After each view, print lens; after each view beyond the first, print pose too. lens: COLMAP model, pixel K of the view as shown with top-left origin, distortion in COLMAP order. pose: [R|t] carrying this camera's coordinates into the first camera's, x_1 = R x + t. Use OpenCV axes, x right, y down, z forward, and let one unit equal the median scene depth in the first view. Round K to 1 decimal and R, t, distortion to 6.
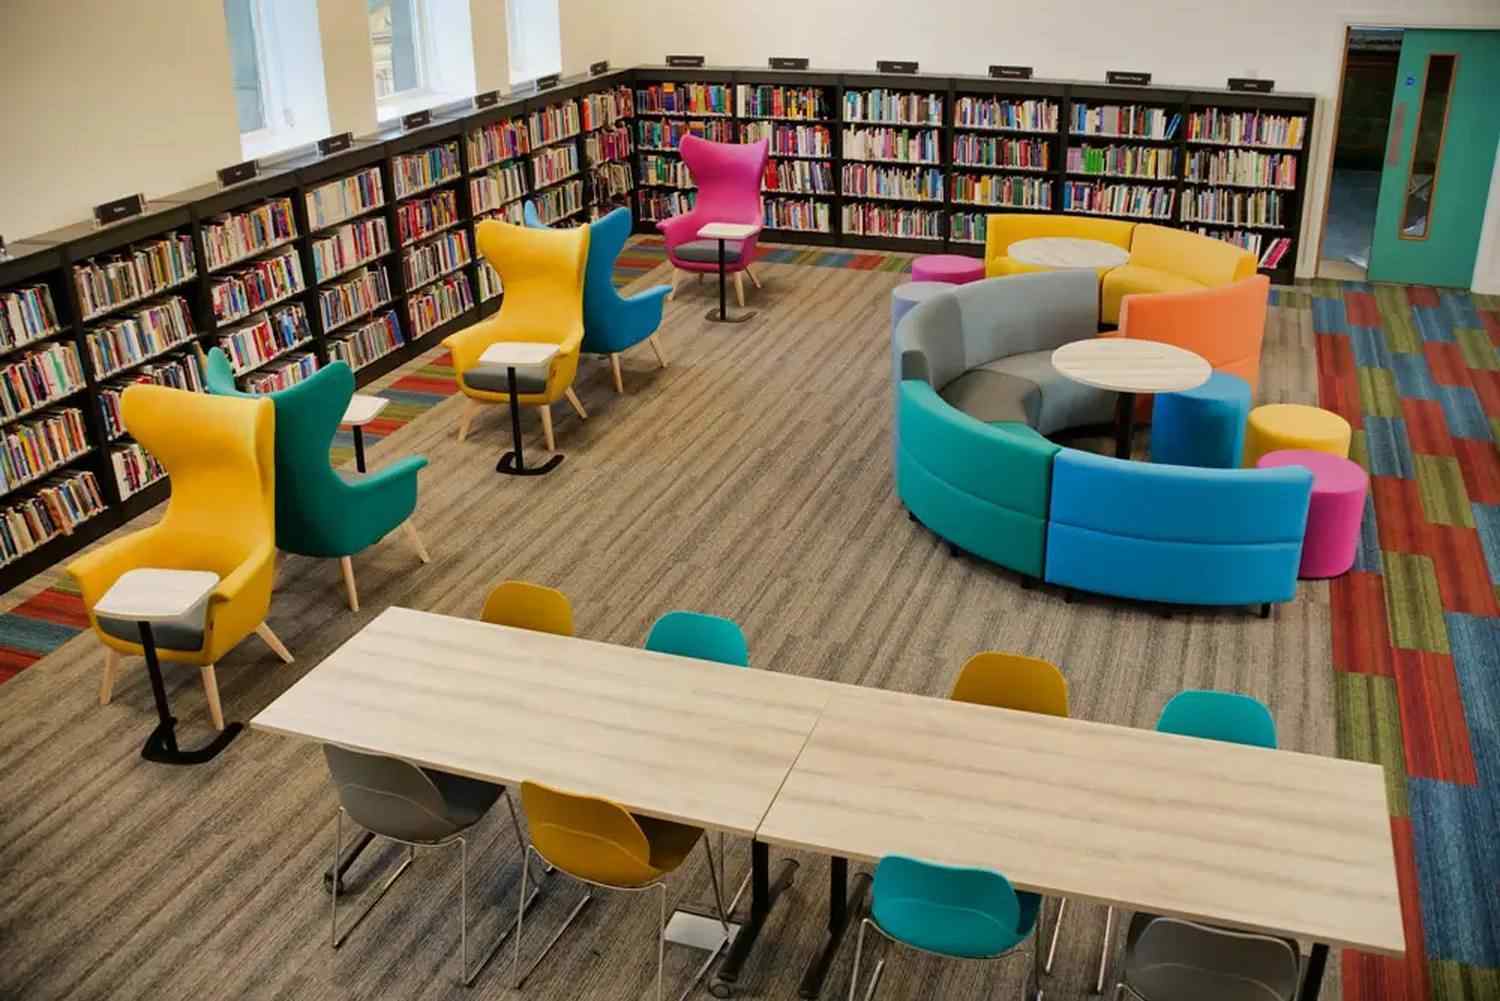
lens RADIAL K [[1428.2, 0, 750.0], [0, 1428.2, 500.5], [0, 0, 1]] dist [-0.004671, 0.009115]
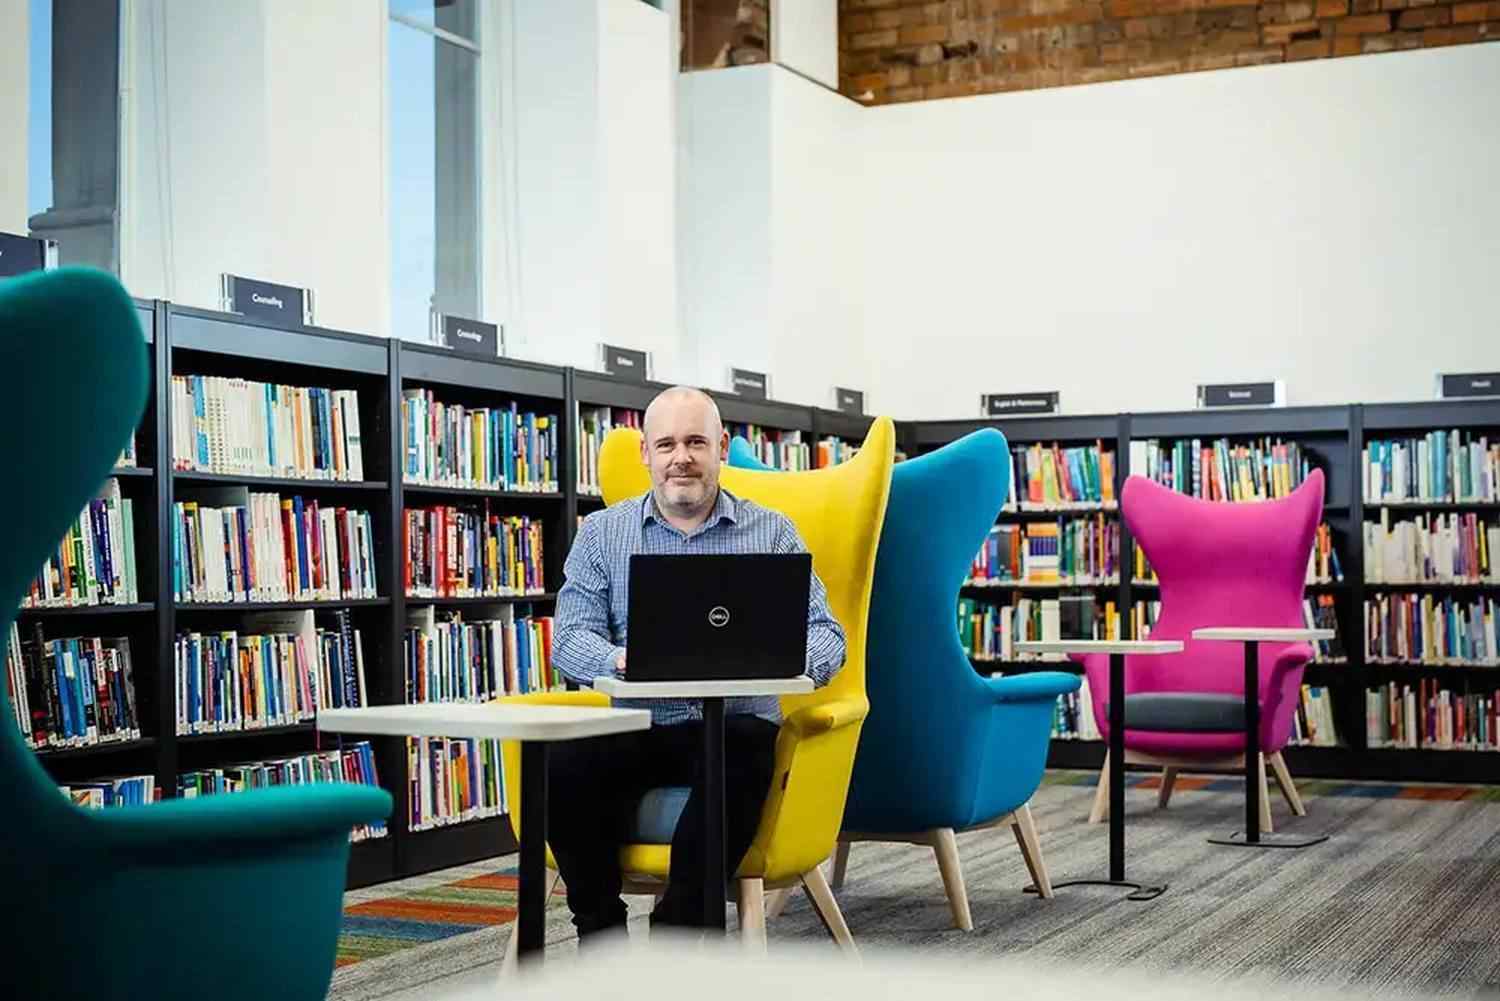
lens RADIAL K [[2225.1, 0, 750.0], [0, 2225.1, 500.5], [0, 0, 1]] dist [0.008947, -0.005572]
pose [[0.994243, -0.006103, -0.106977, -0.072272], [-0.039085, 0.908929, -0.415116, 0.058308], [0.099768, 0.416907, 0.903457, 0.398491]]
